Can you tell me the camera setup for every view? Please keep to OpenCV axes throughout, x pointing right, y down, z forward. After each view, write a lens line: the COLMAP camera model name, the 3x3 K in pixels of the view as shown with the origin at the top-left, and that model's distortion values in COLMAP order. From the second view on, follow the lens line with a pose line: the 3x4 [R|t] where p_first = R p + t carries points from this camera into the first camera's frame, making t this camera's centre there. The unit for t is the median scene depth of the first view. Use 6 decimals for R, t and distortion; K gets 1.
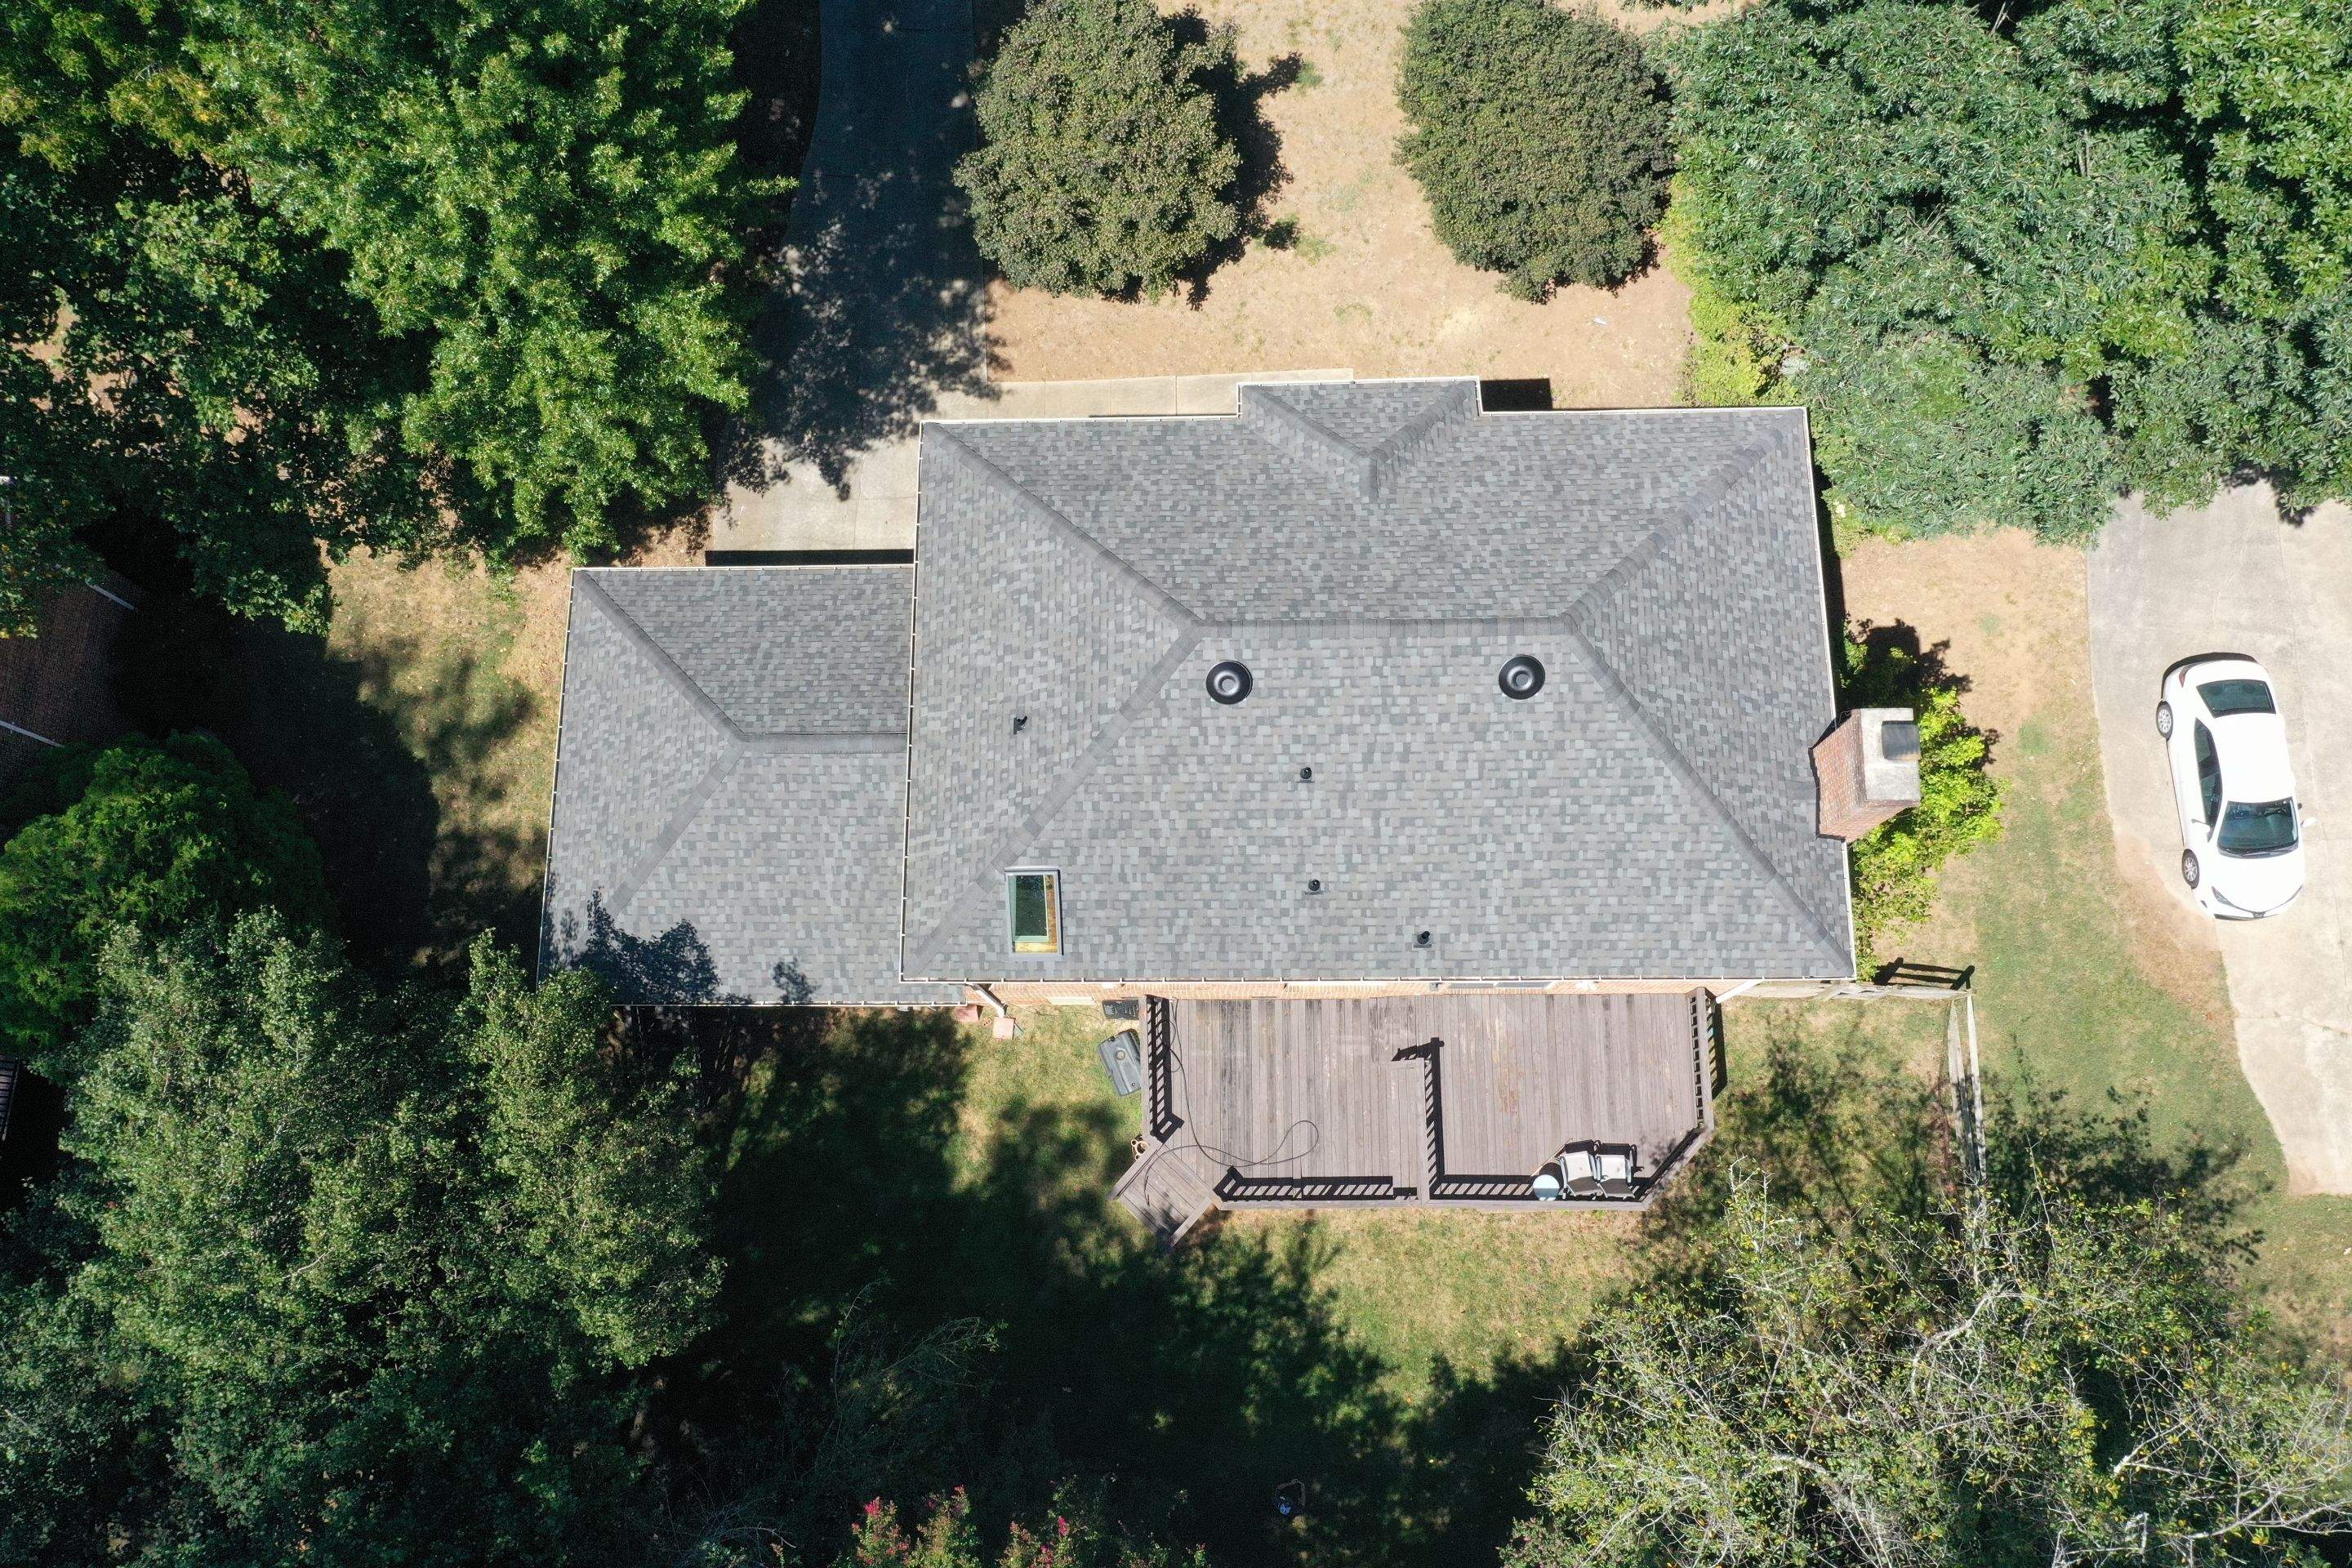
lens RADIAL K [[1863.6, 0, 1170.0], [0, 1863.6, 791.6], [0, 0, 1]] dist [-0.001115, 0.010047]
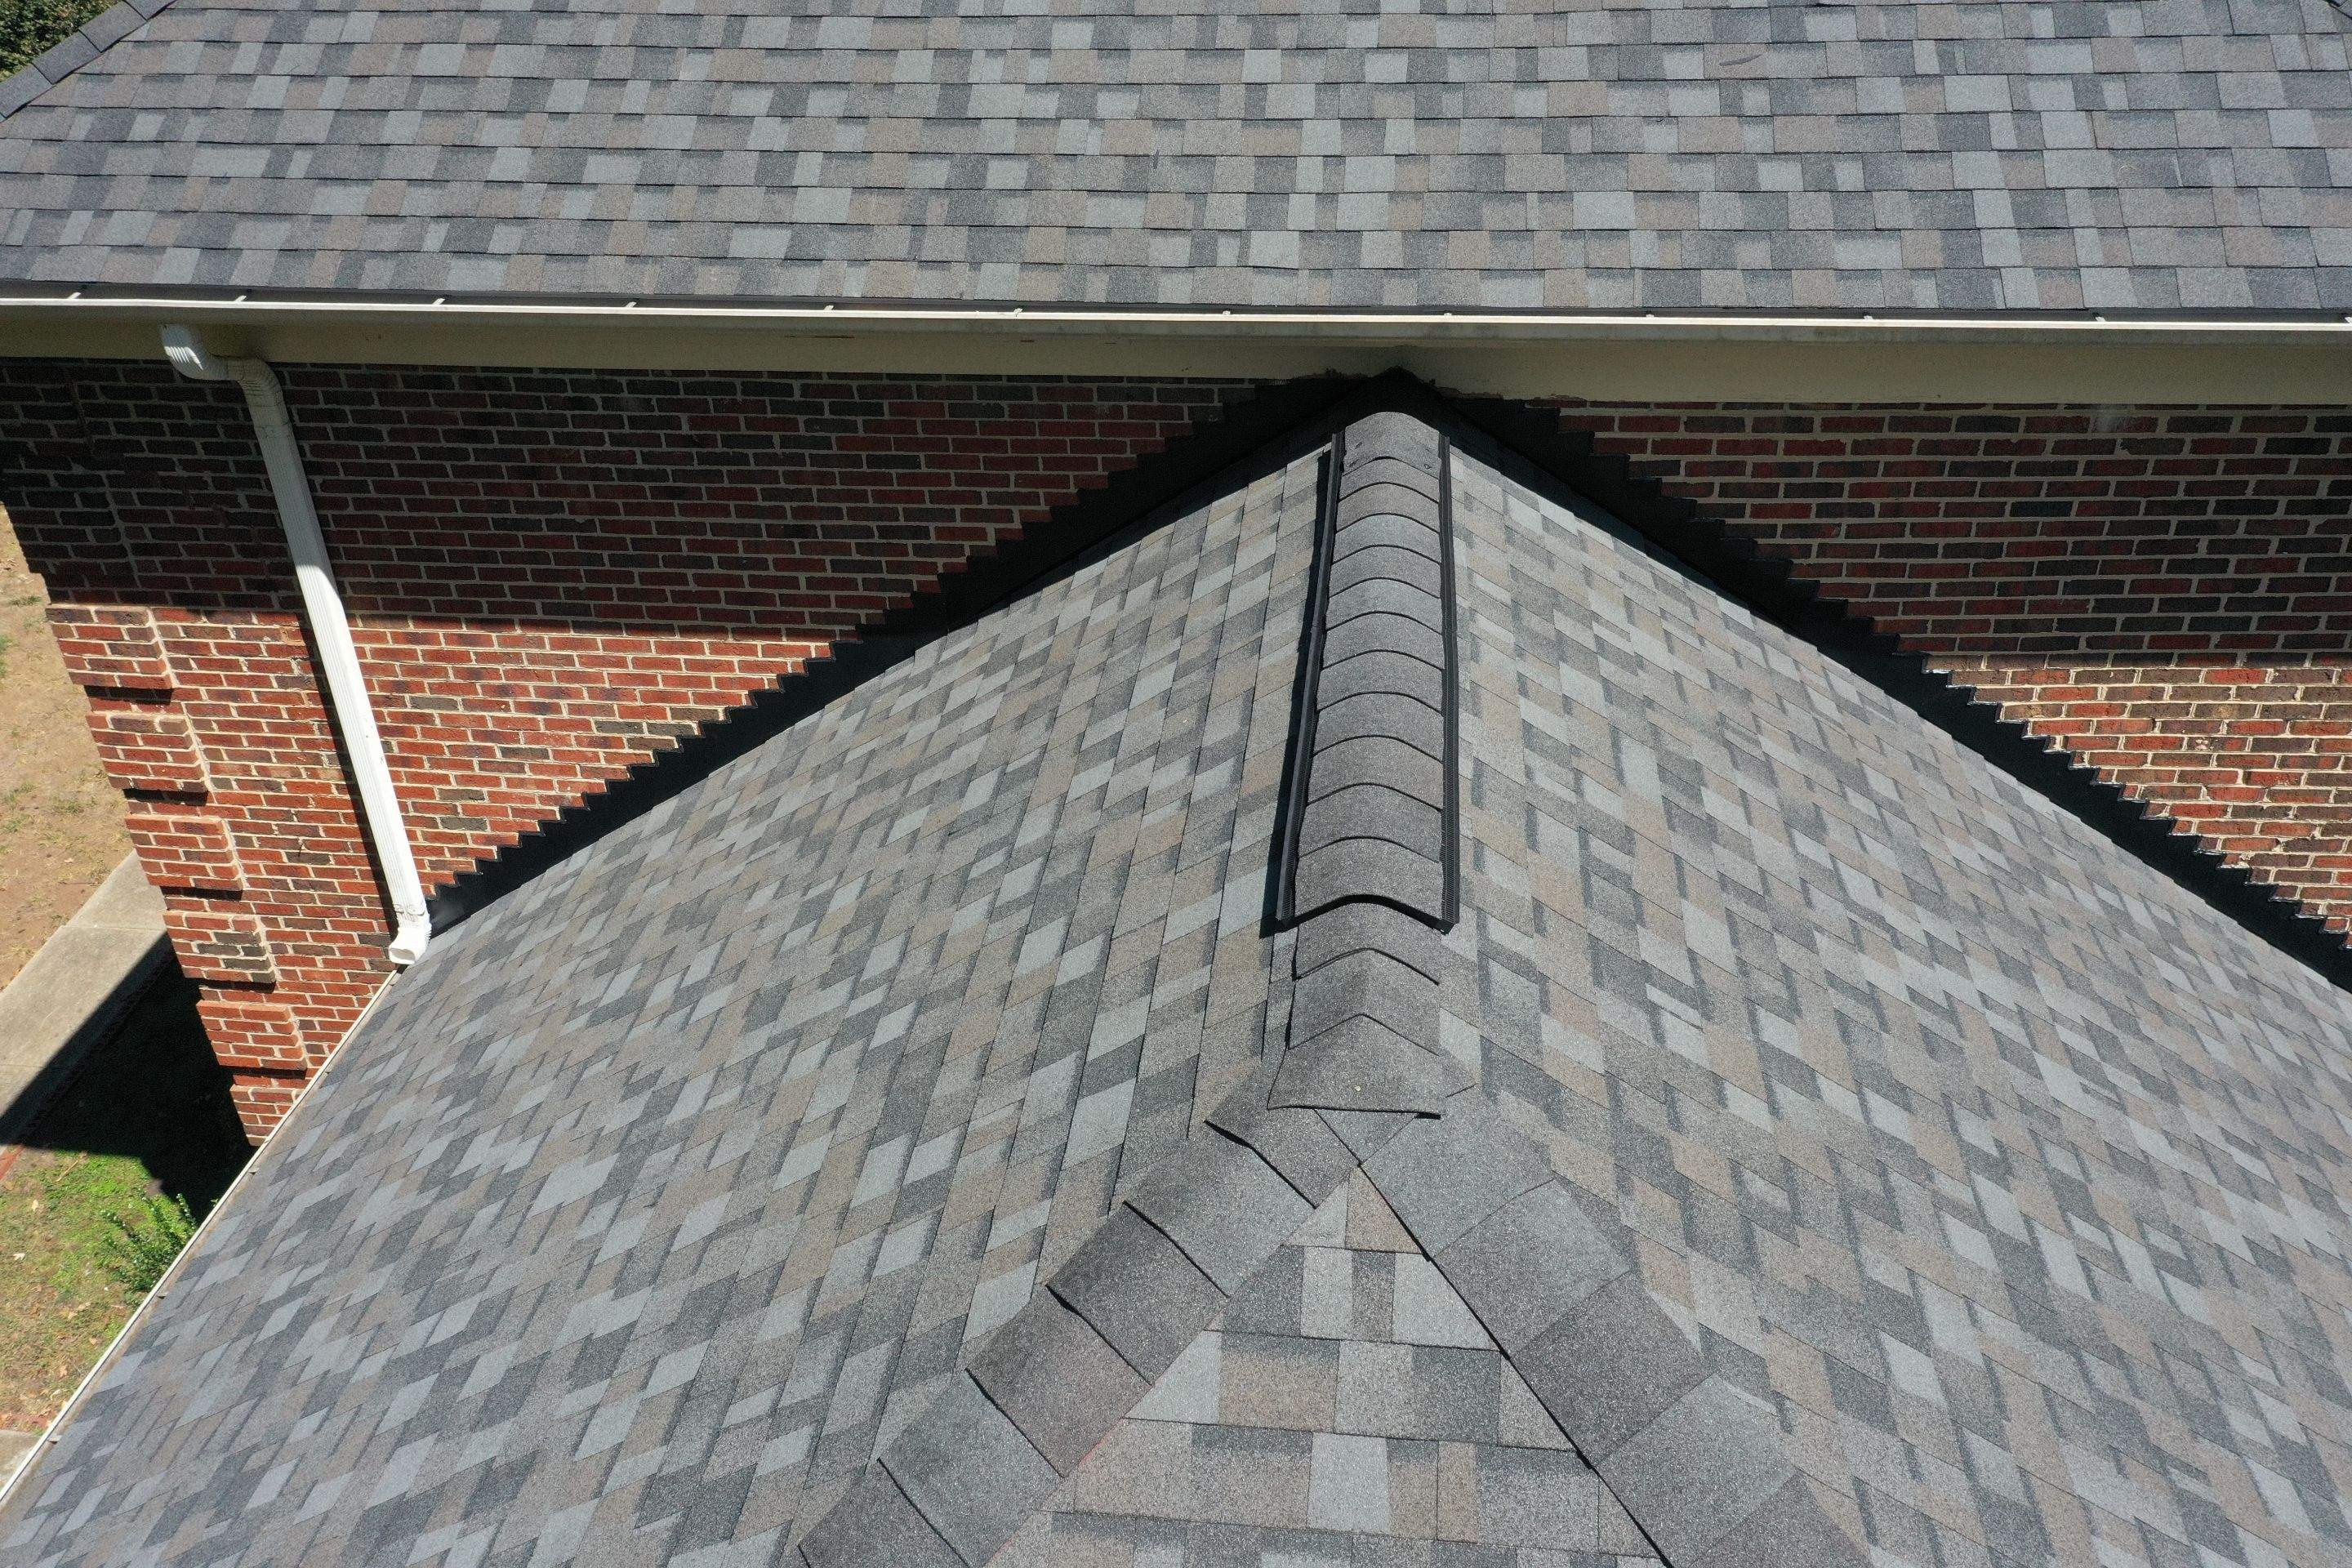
lens RADIAL K [[1863.6, 0, 1167.6], [0, 1863.6, 786.8], [0, 0, 1]] dist [-0.001115, 0.010047]
pose [[0.116428, -0.492007, 0.862771, -0.316259], [0.971113, 0.238569, 0.004999, -0.040508], [-0.208291, 0.837266, 0.505570, 0.934182]]
